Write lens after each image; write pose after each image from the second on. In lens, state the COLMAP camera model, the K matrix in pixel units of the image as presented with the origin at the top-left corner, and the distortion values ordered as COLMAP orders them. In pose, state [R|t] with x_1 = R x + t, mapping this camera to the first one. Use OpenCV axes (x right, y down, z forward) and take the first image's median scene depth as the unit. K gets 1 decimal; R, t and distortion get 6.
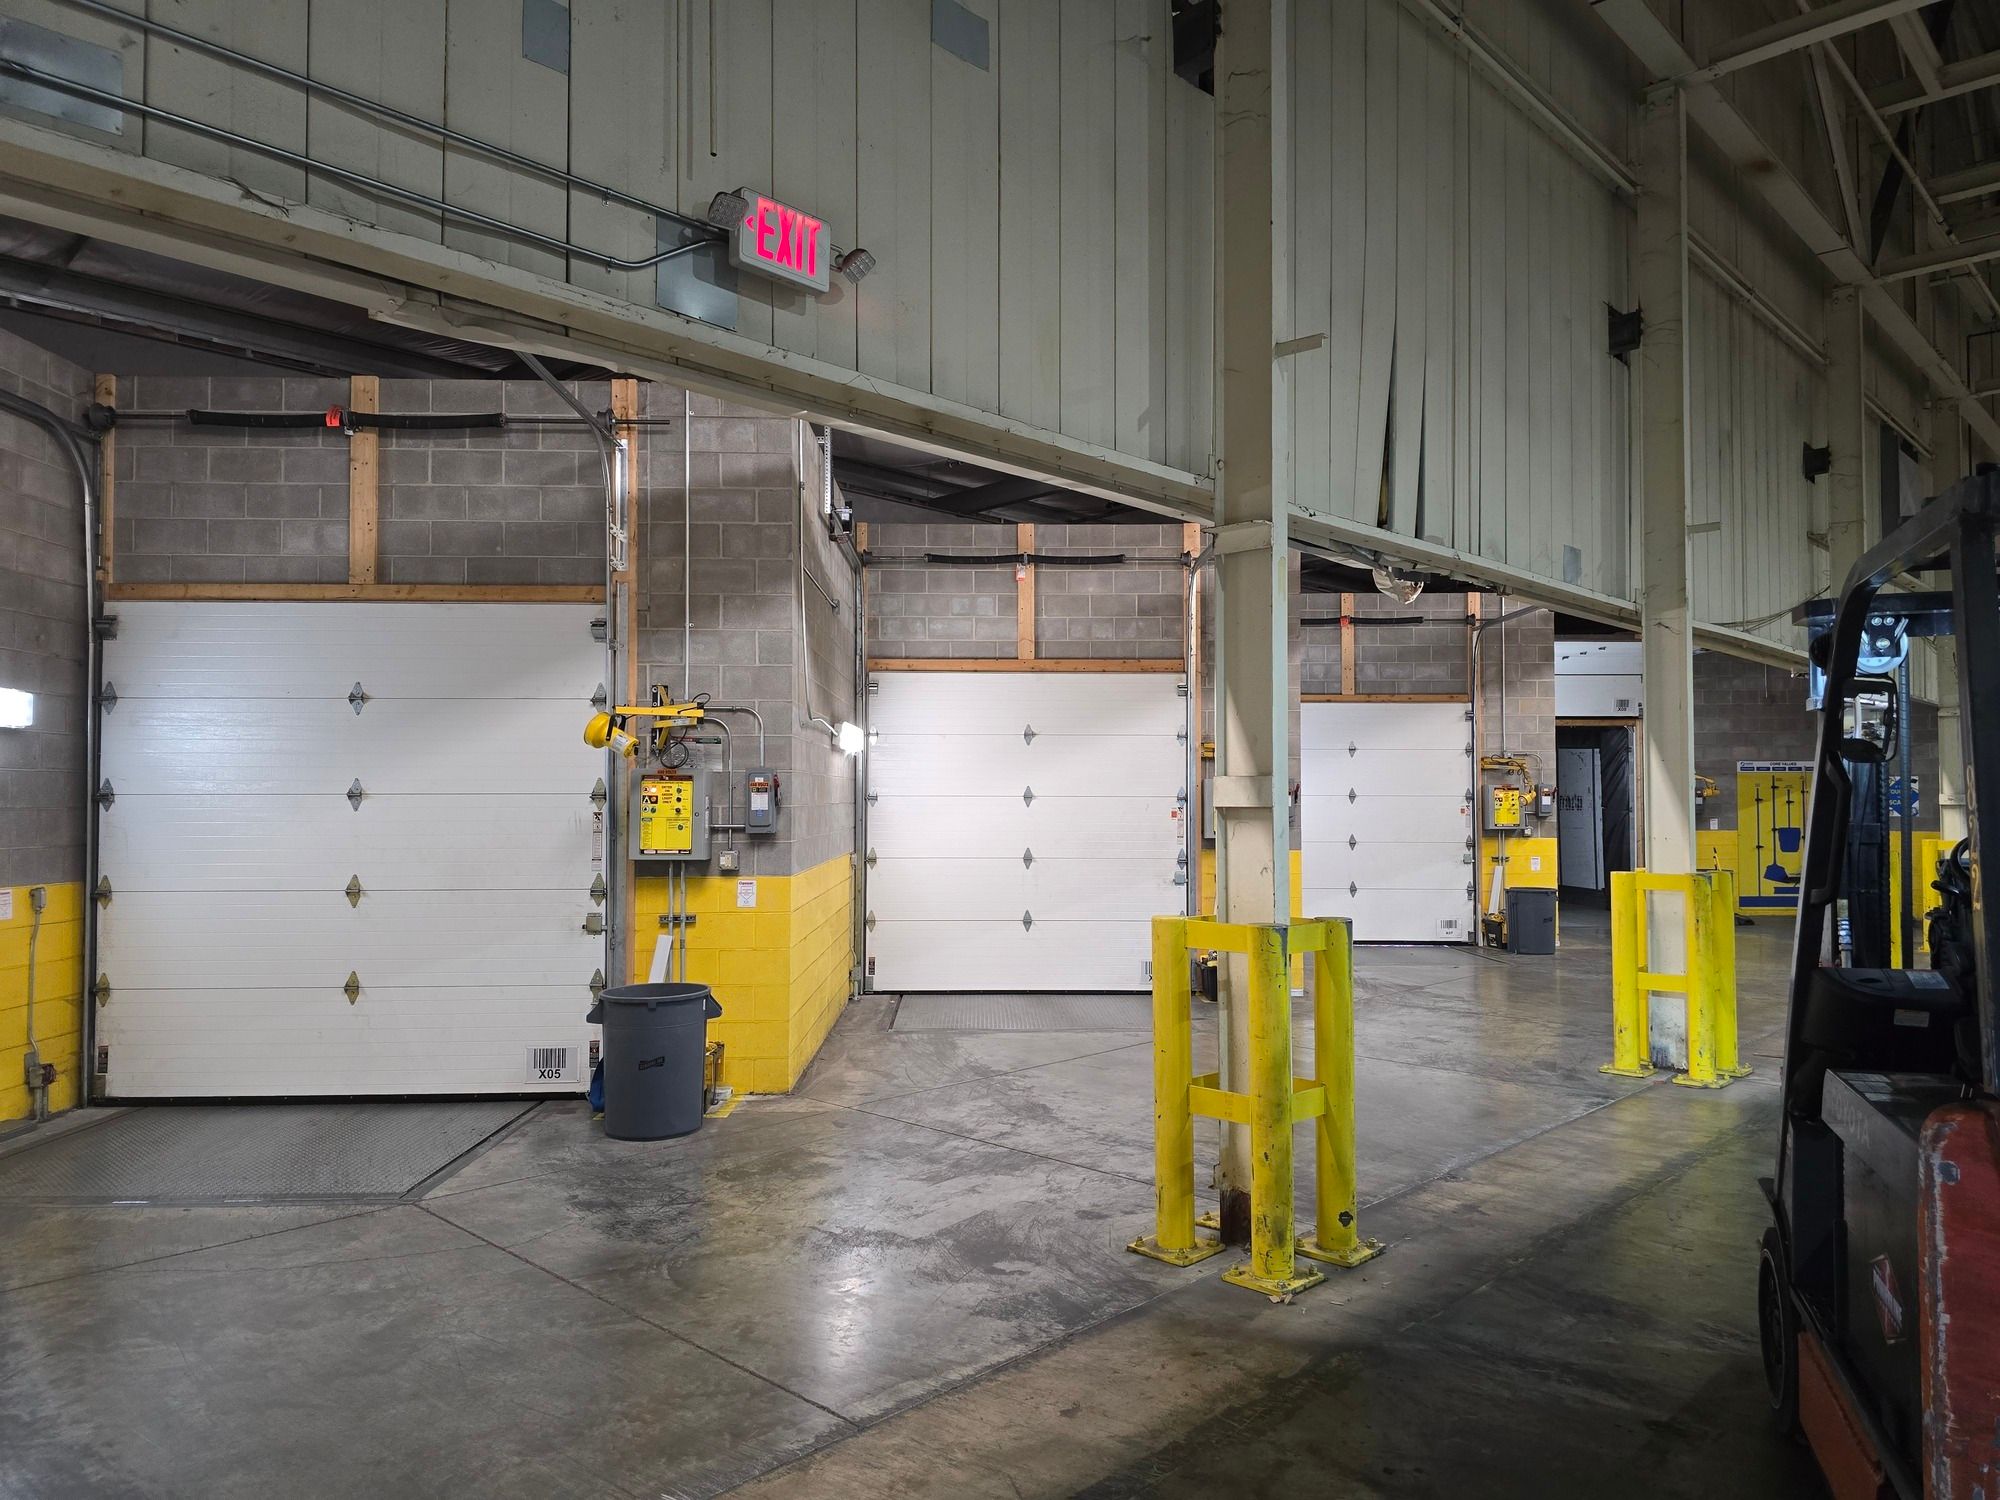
lens RADIAL K [[1445.7, 0, 1002.0], [0, 1445.7, 779.7], [0, 0, 1]] dist [0.076536, -0.092249]
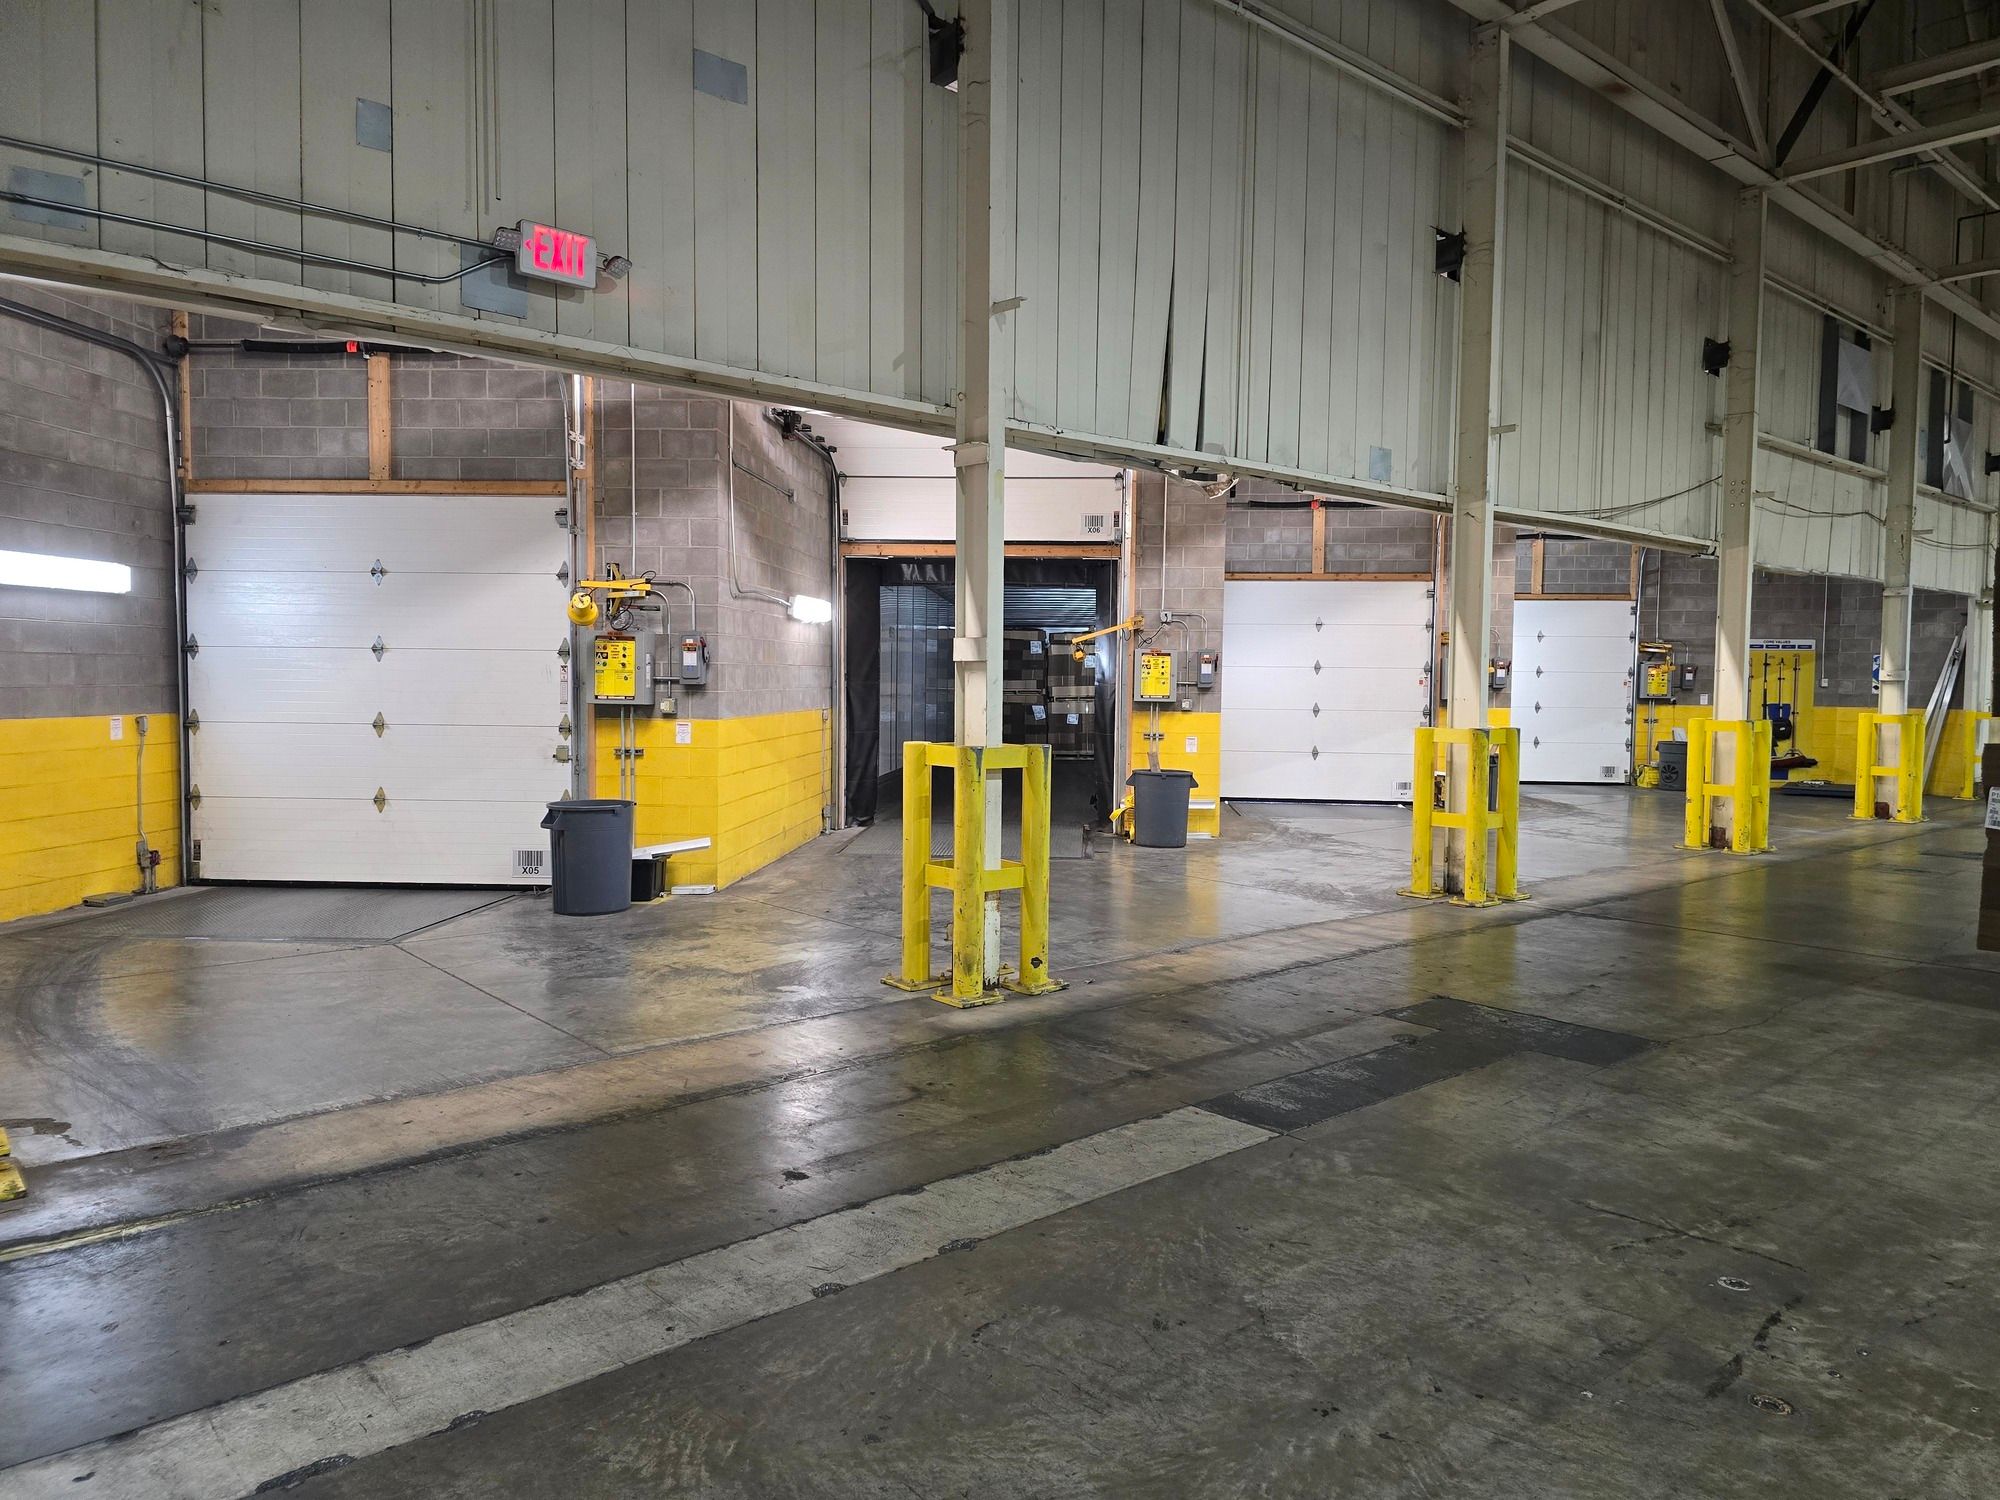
lens RADIAL K [[1445.7, 0, 1002.0], [0, 1445.7, 779.7], [0, 0, 1]] dist [0.076536, -0.092249]
pose [[0.995617, 0.018143, -0.091747, 0.213515], [-0.010328, 0.996332, 0.084948, 0.010057], [0.092952, -0.083628, 0.992152, -0.216535]]
